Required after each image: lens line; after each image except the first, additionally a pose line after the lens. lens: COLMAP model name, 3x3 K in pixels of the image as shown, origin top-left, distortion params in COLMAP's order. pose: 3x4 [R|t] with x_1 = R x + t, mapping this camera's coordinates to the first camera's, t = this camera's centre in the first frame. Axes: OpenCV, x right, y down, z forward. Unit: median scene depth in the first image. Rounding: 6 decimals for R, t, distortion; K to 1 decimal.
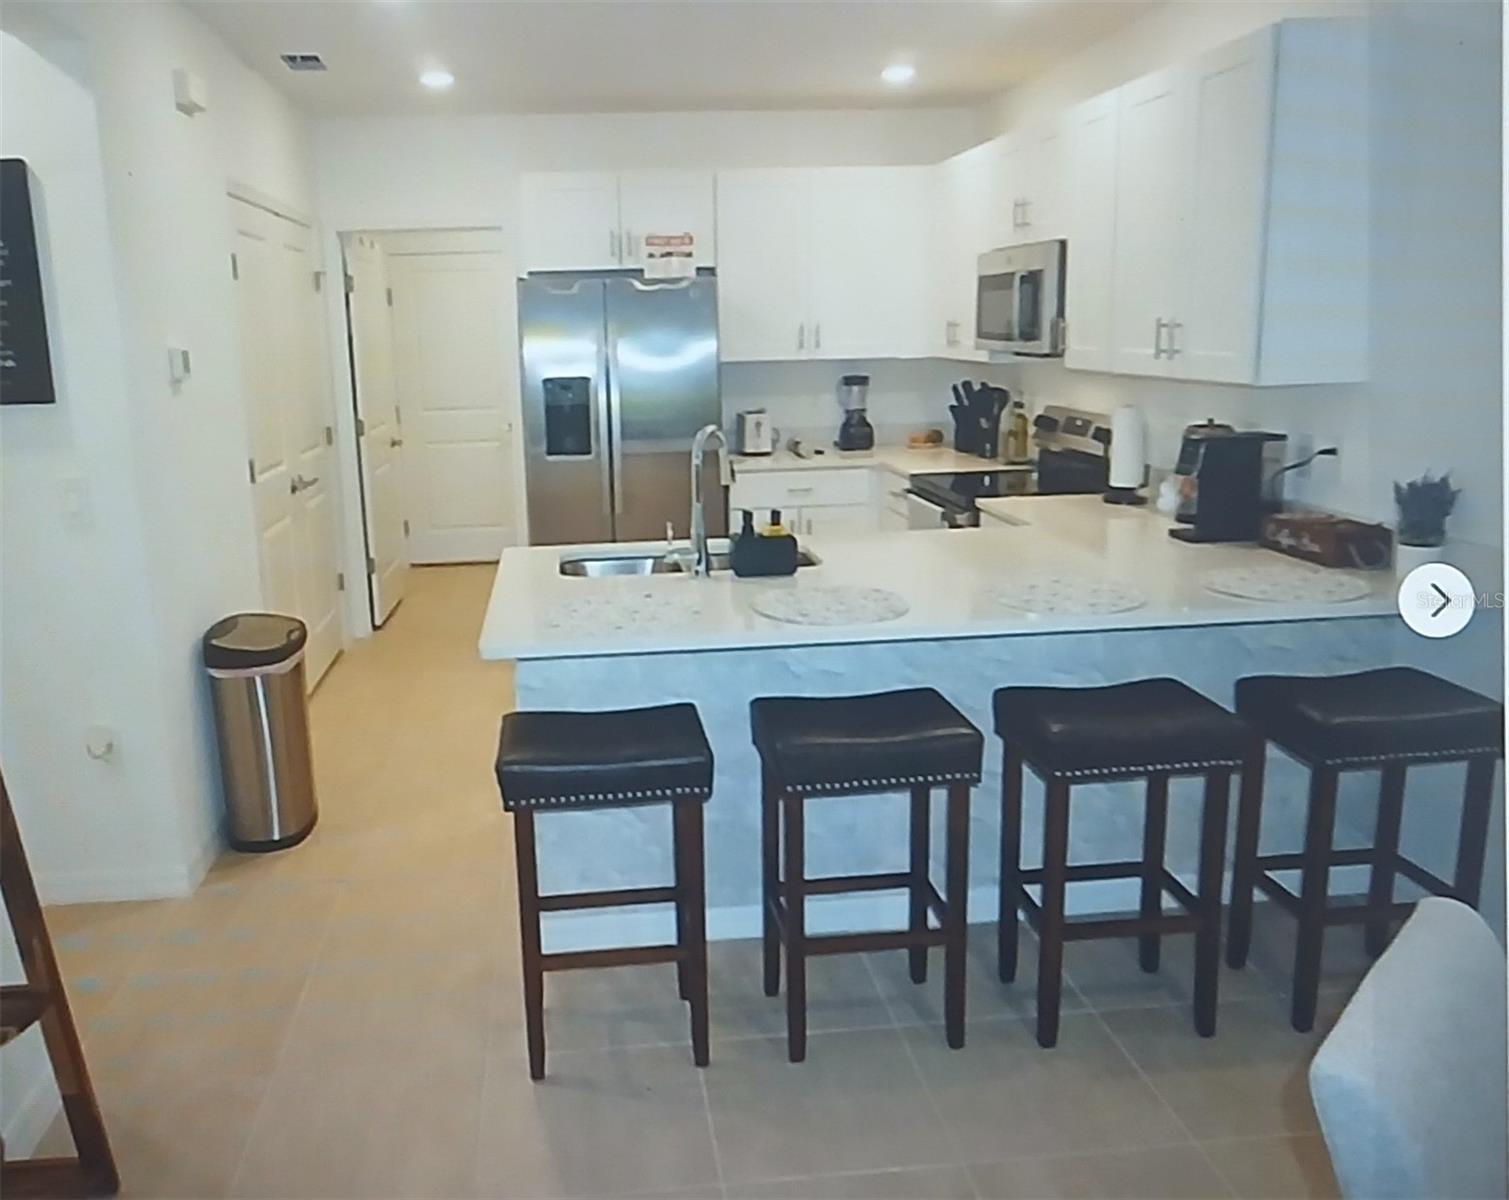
lens RADIAL K [[1527.5, 0, 754.5], [0, 1527.5, 600.0], [0, 0, 1]] dist [0.014418, 0.019550]
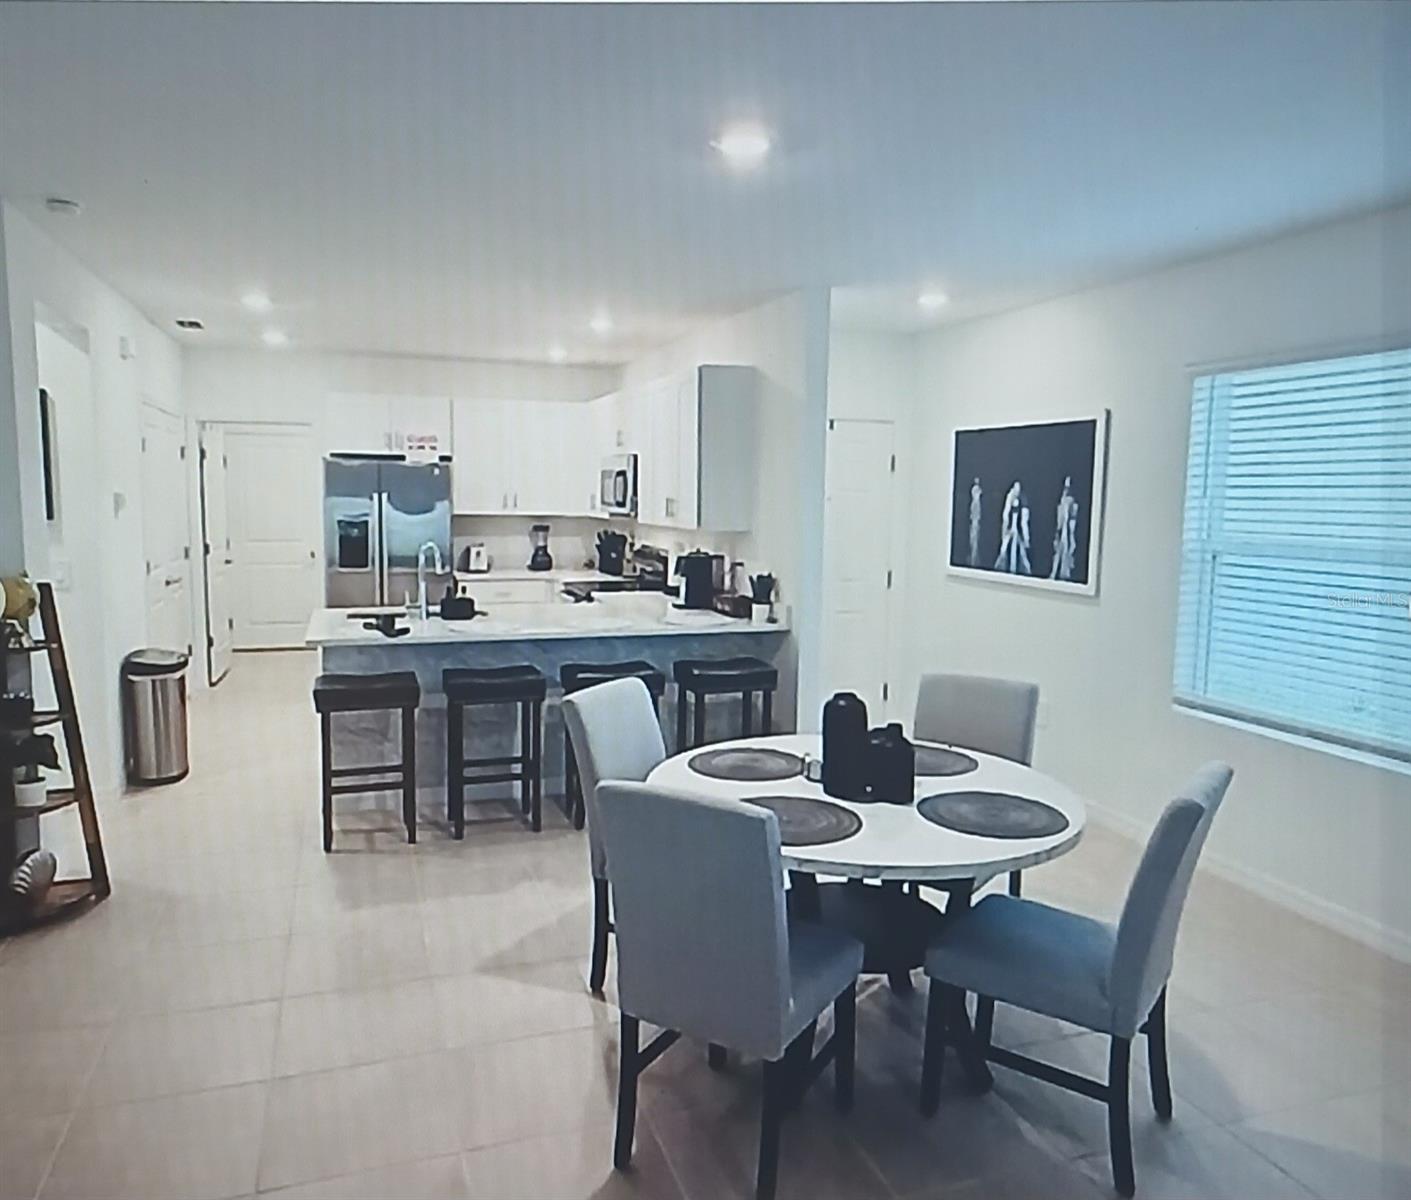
lens RADIAL K [[1020.7, 0, 705.5], [0, 1020.7, 600.0], [0, 0, 1]] dist [0.045038, 0.001012]
pose [[0.977952, 0.016040, 0.208215, 0.018202], [-0.000001, 0.997046, -0.076804, 0.024705], [-0.208832, 0.075110, 0.975063, -0.142968]]
